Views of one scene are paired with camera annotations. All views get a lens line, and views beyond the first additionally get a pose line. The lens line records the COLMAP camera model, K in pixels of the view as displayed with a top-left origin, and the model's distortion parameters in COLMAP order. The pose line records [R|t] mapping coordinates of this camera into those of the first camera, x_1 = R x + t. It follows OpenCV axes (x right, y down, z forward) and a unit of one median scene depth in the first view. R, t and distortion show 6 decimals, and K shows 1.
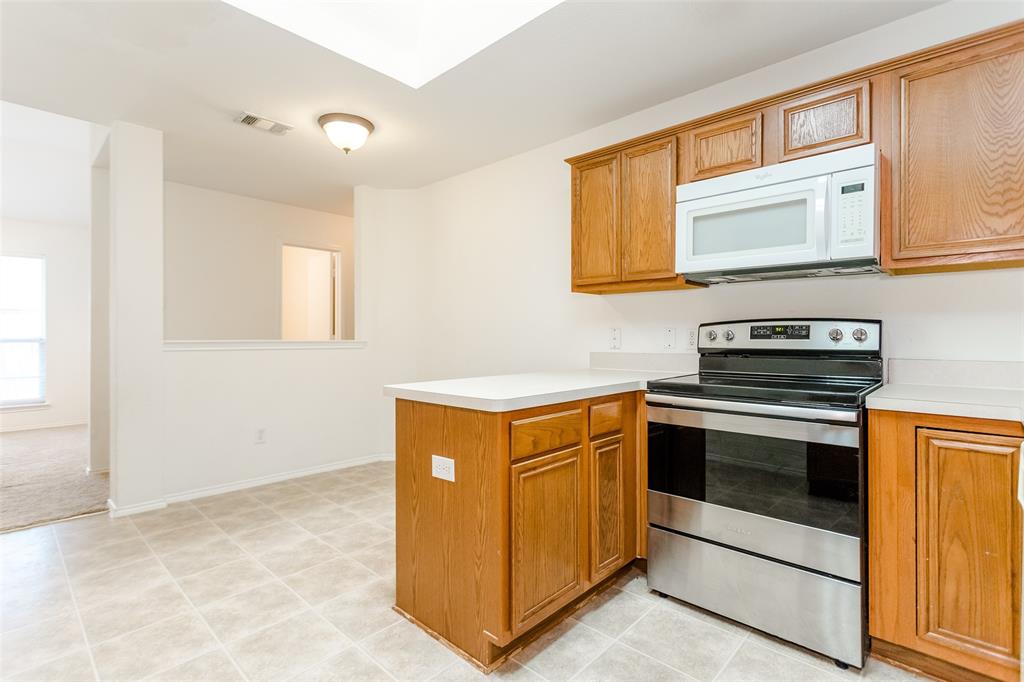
lens RADIAL K [[491.1, 0, 513.8], [0, 491.1, 337.2], [0, 0, 1]] dist [-0.002732, 0.004327]
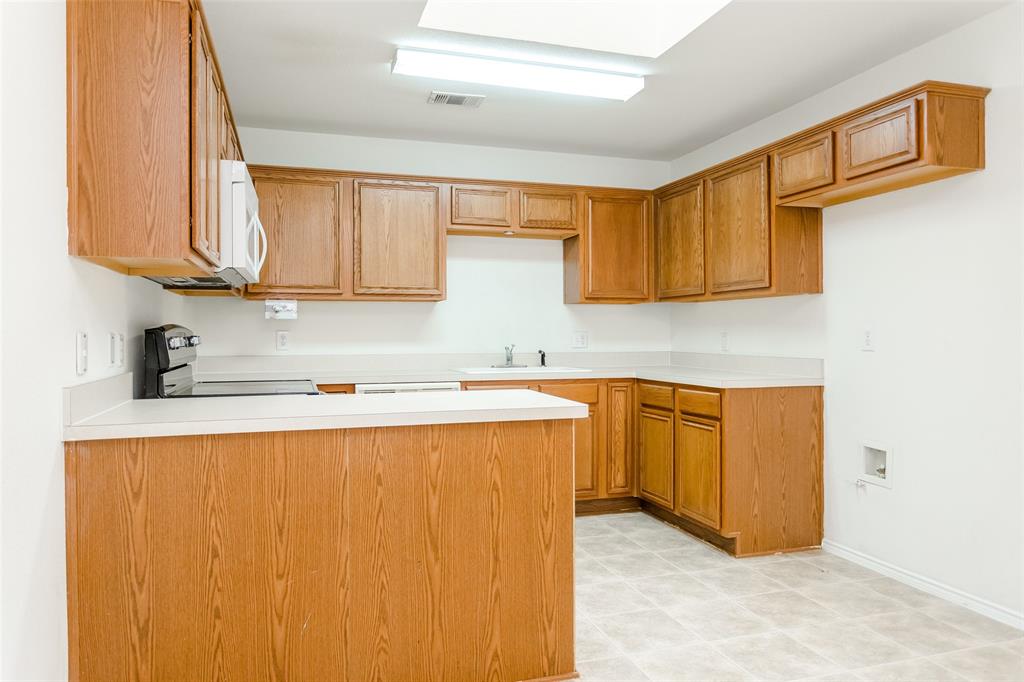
lens RADIAL K [[696.5, 0, 507.8], [0, 696.5, 335.1], [0, 0, 1]] dist [0.001003, -0.005728]
pose [[-0.873873, 0.002871, 0.486146, -0.609864], [0.004922, 0.999984, 0.002942, -0.018504], [-0.486130, 0.004964, -0.873873, 1.781341]]
